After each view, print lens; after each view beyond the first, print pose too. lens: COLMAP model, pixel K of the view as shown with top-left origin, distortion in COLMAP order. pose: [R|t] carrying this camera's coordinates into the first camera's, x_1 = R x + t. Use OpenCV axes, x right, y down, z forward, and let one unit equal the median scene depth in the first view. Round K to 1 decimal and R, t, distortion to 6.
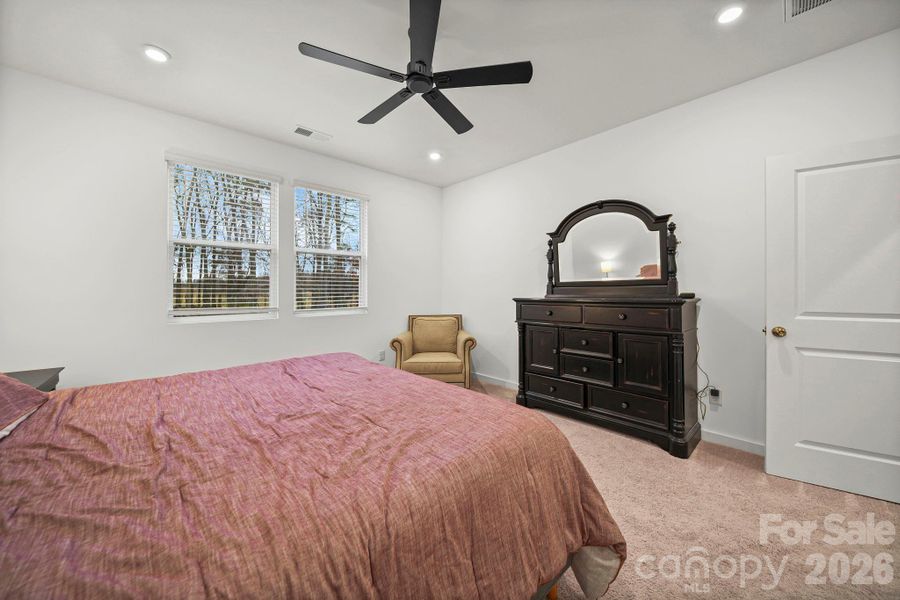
lens RADIAL K [[317.9, 0, 454.6], [0, 317.9, 300.0], [0, 0, 1]] dist [0.000912, 0.000065]
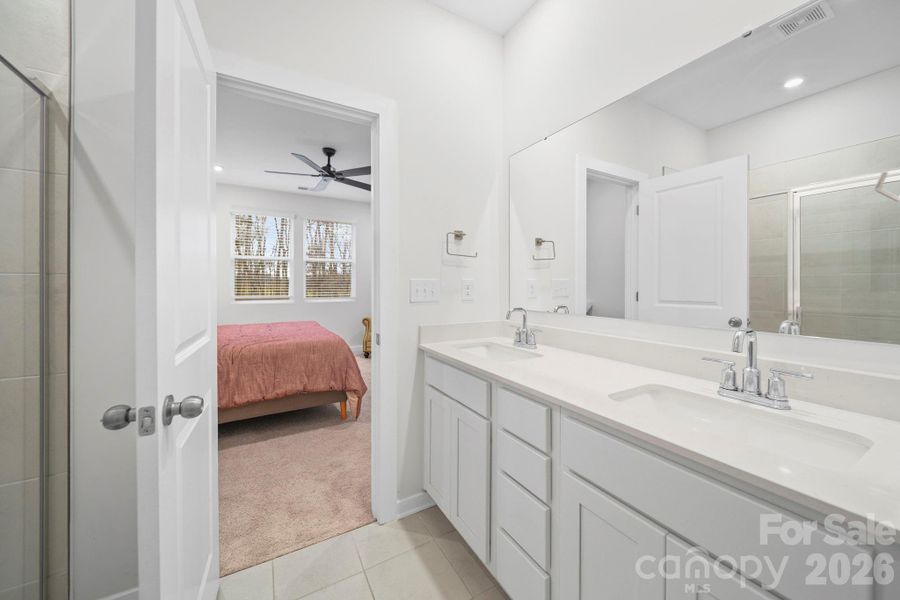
lens RADIAL K [[317.9, 0, 454.6], [0, 317.9, 300.0], [0, 0, 1]] dist [0.000912, 0.000065]
pose [[0.976173, 0.014368, -0.216519, 0.680231], [-0.011133, 0.999808, 0.016150, 0.010285], [0.216710, -0.013355, 0.976145, -0.459692]]
